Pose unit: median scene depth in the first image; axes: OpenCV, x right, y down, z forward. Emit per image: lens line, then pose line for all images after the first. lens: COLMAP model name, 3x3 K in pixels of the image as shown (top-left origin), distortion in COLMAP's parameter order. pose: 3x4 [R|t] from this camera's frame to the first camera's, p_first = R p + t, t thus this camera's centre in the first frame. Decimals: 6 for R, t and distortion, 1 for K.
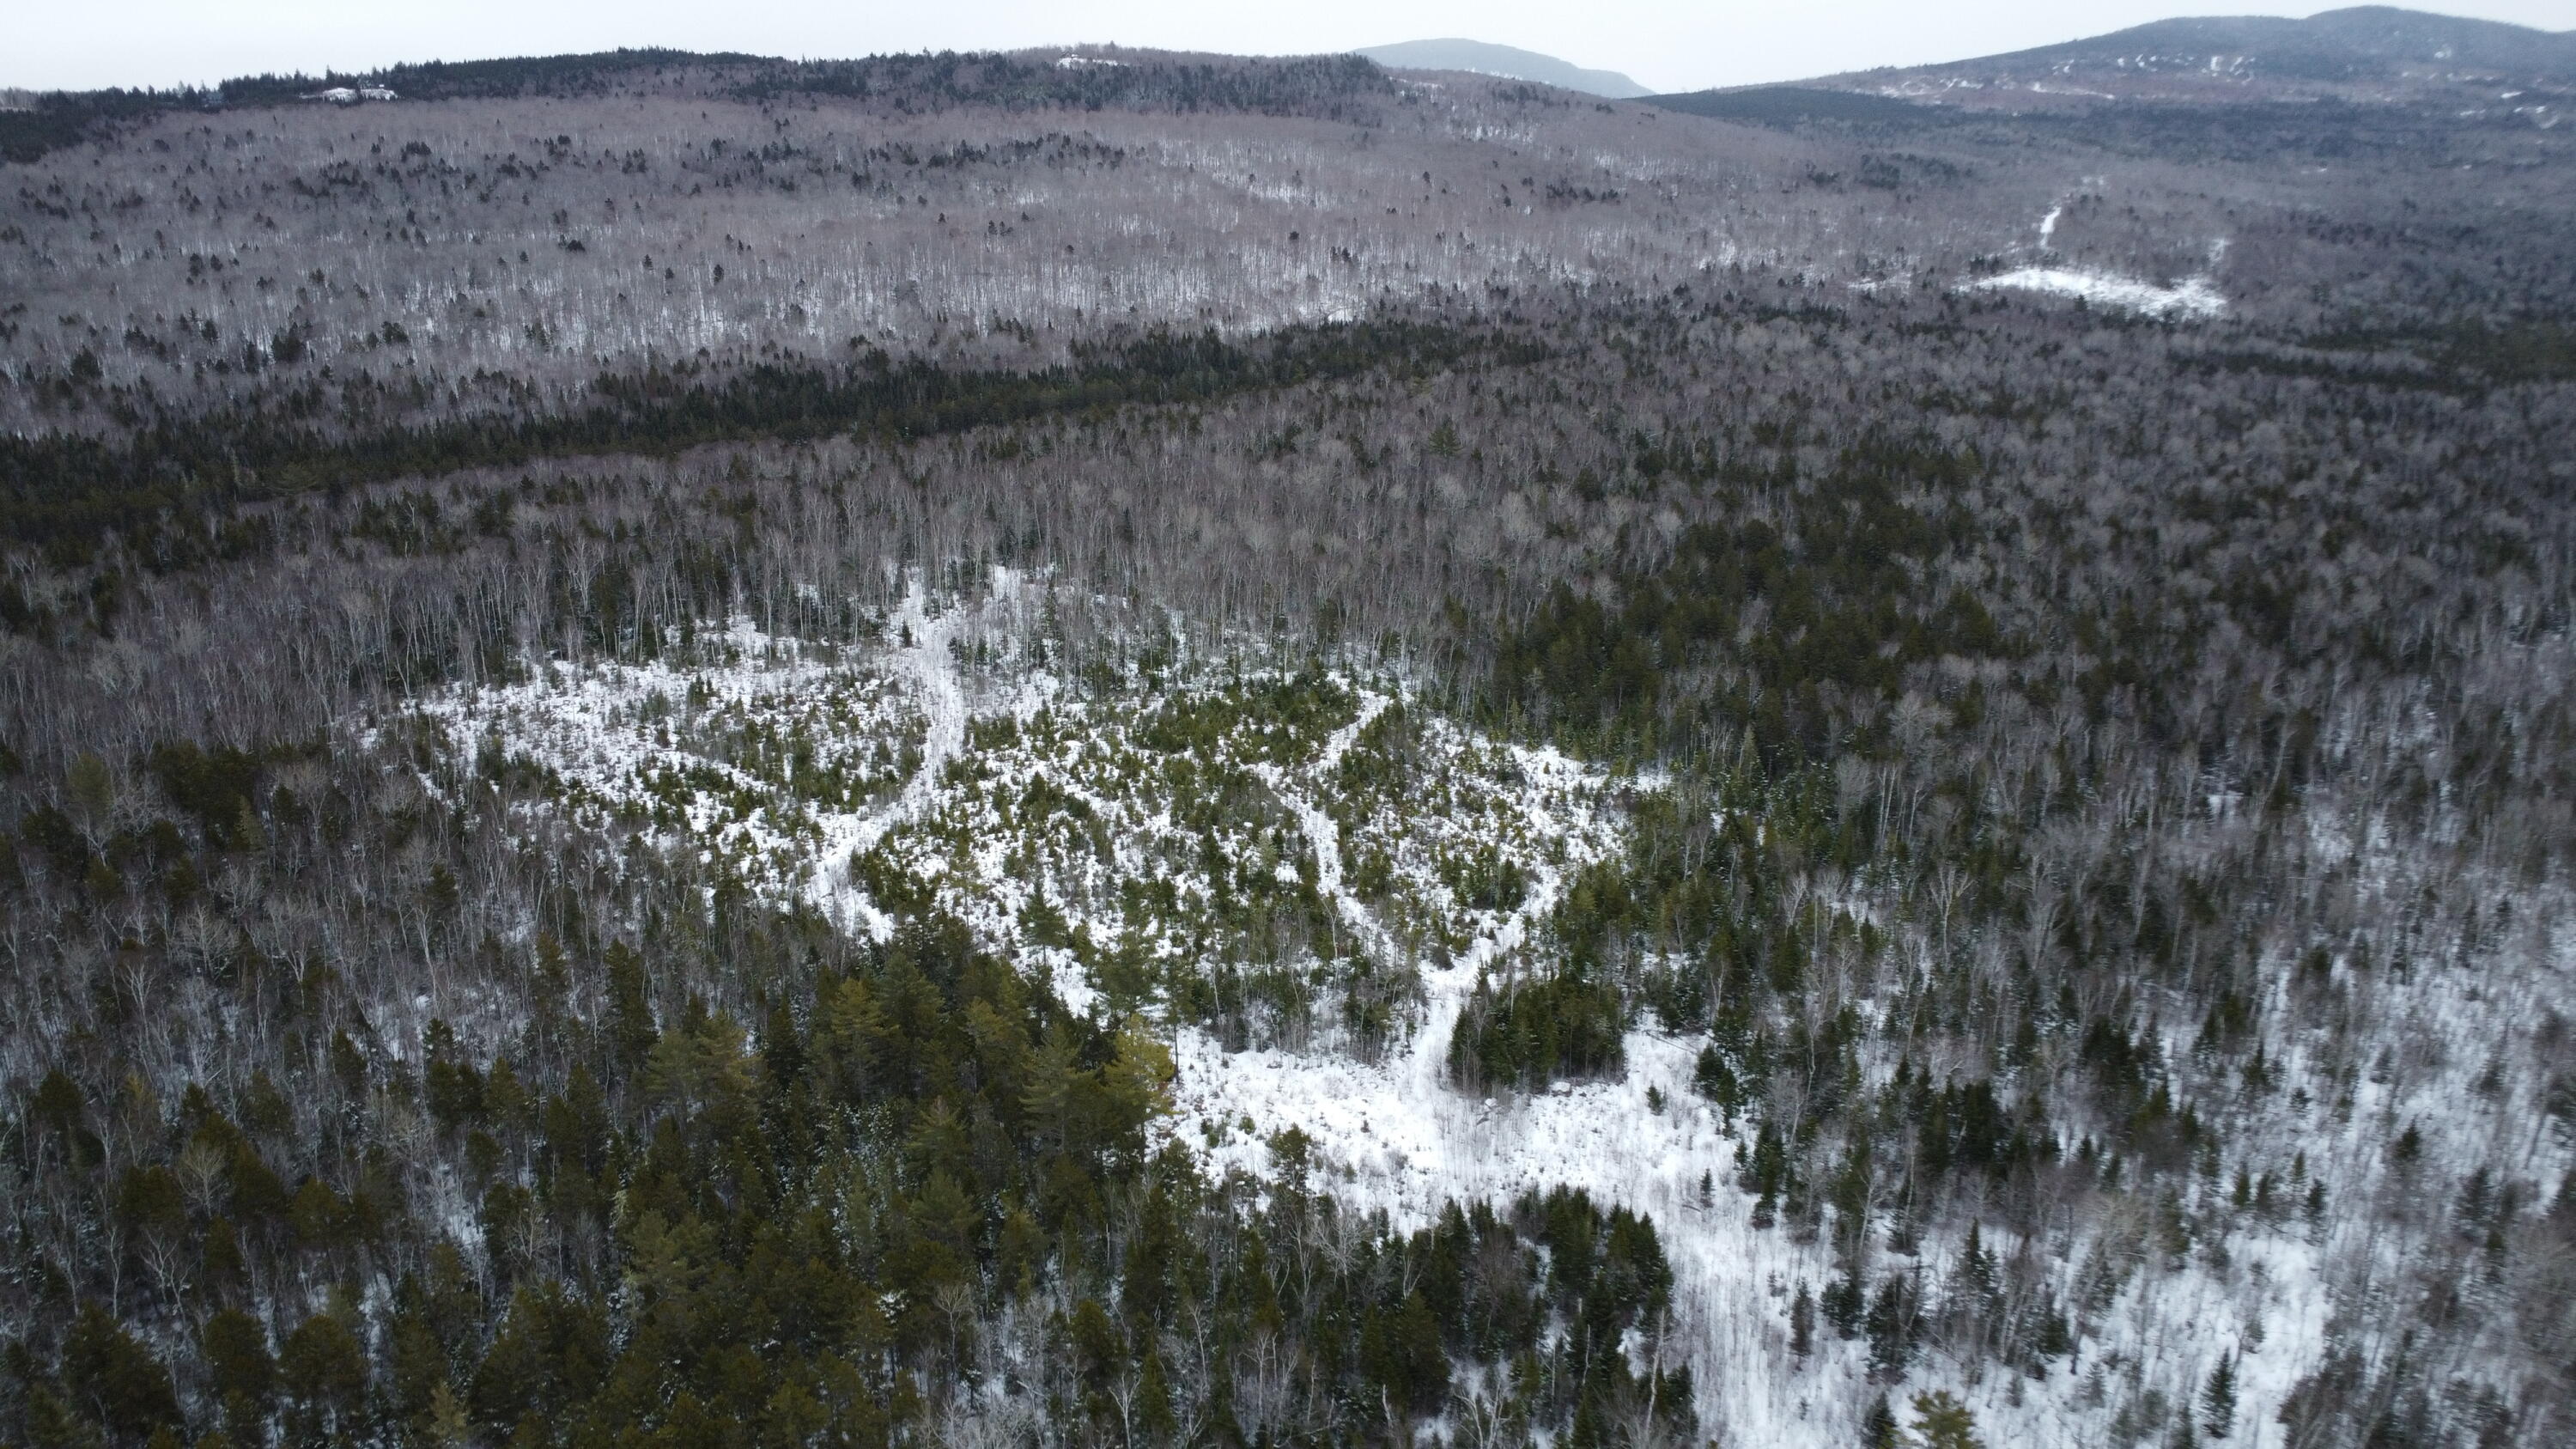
lens RADIAL K [[1854.0, 0, 1288.0], [0, 1854.0, 724.5], [0, 0, 1]] dist [-0.018454, -0.029710]
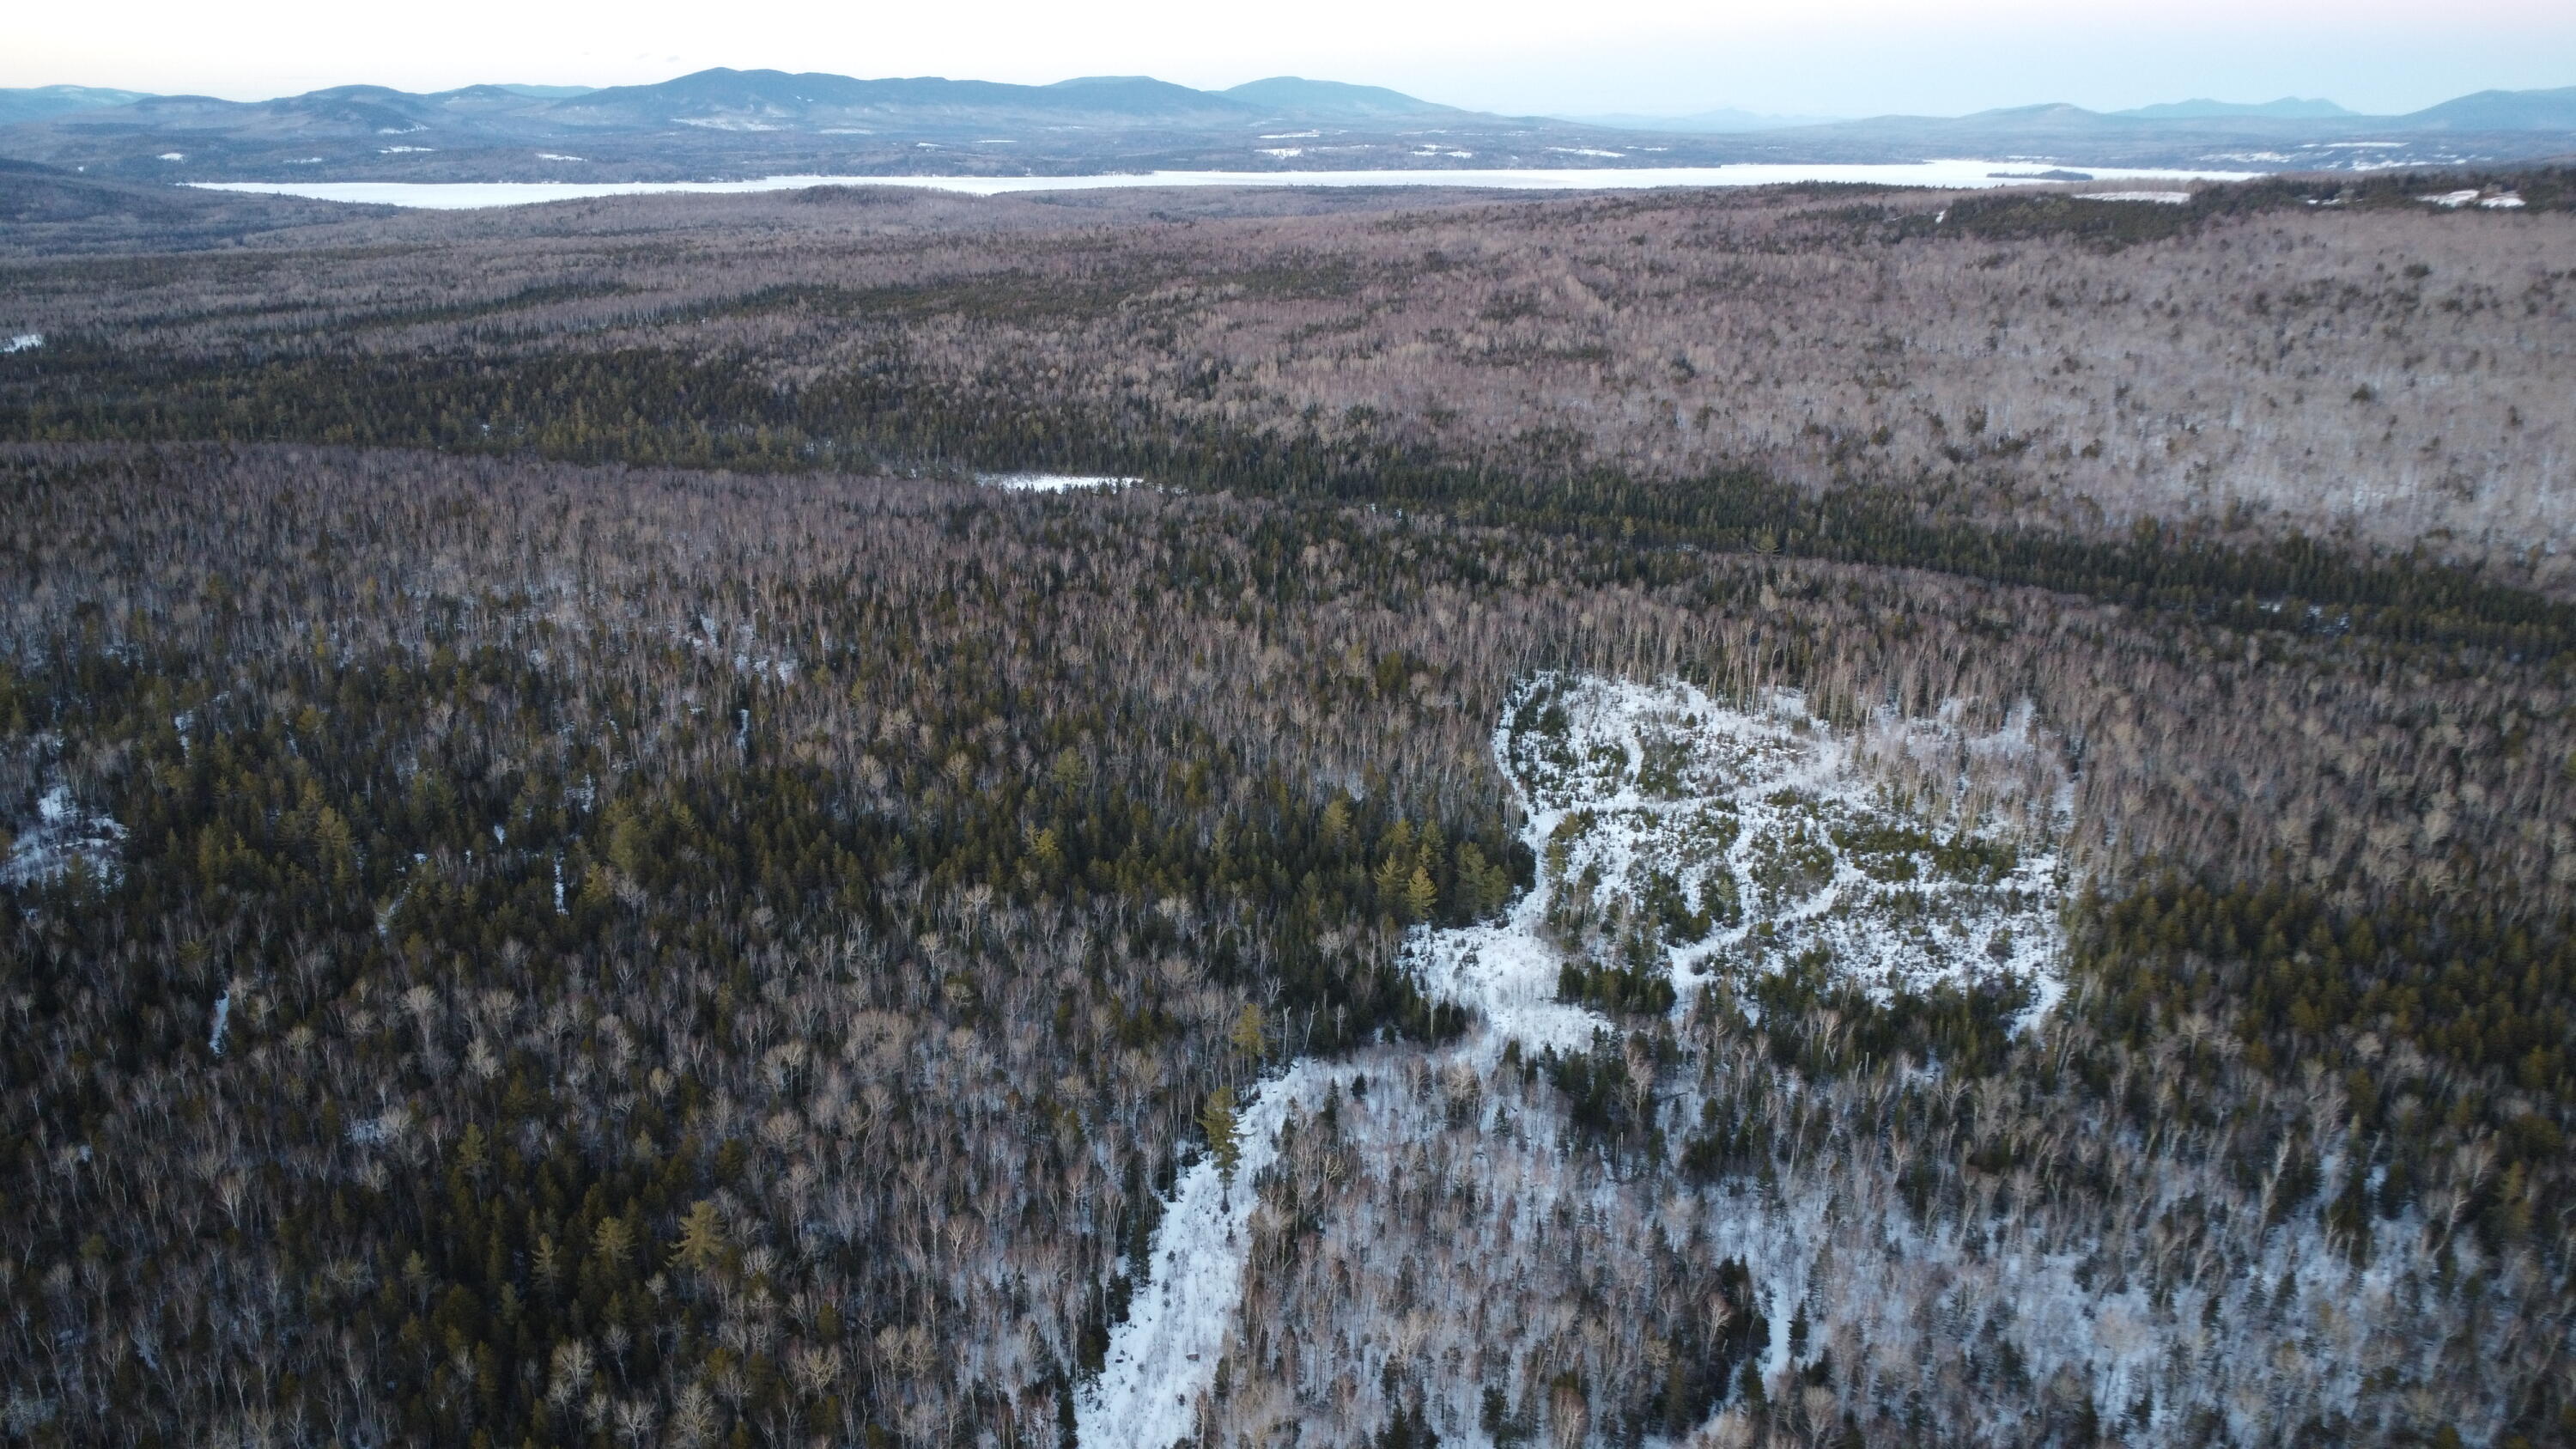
lens RADIAL K [[1854.8, 0, 1288.0], [0, 1854.8, 724.5], [0, 0, 1]] dist [-0.037881, 0.002087]
pose [[0.364543, 0.304720, -0.879917, 0.984009], [-0.295949, 0.933861, 0.200791, -0.226548], [0.882906, 0.187214, 0.430614, -0.084814]]
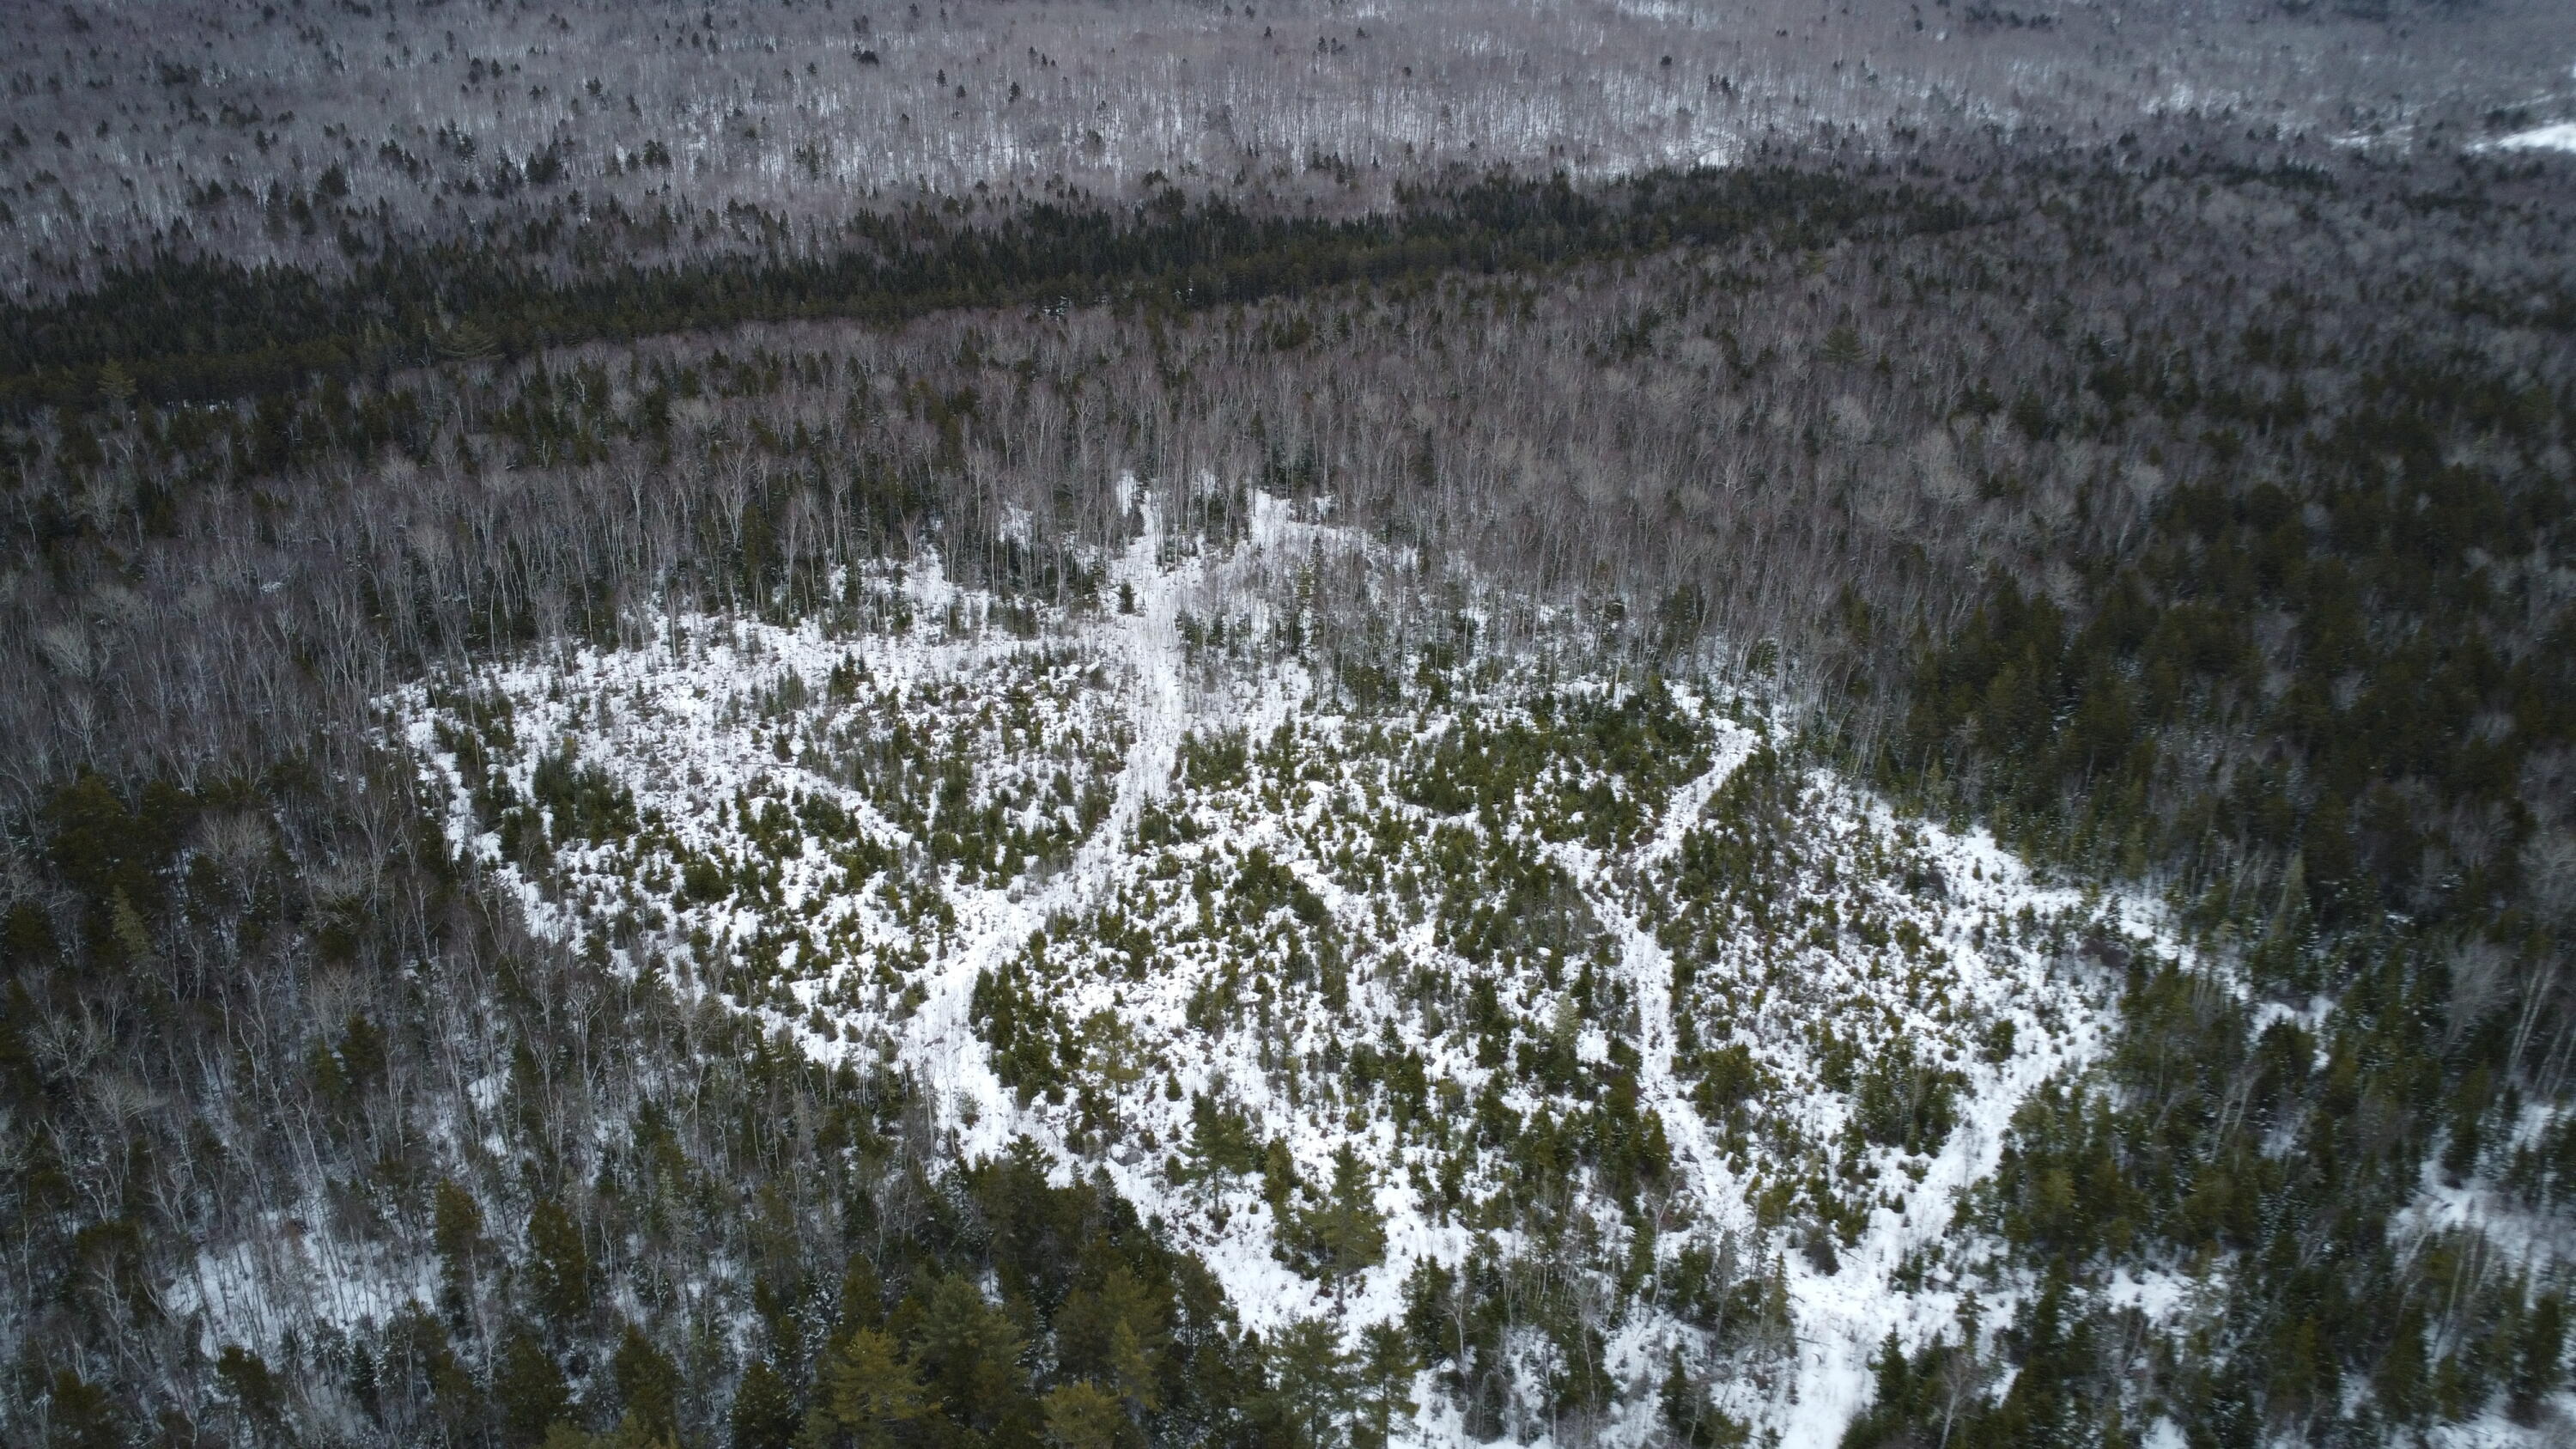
lens RADIAL K [[1854.0, 0, 1288.0], [0, 1854.0, 724.5], [0, 0, 1]] dist [-0.018454, -0.029710]
pose [[0.982788, 0.079774, -0.166624, -0.005448], [-0.063888, 0.993072, 0.098621, -0.077700], [0.173337, -0.086278, 0.981076, 0.245971]]
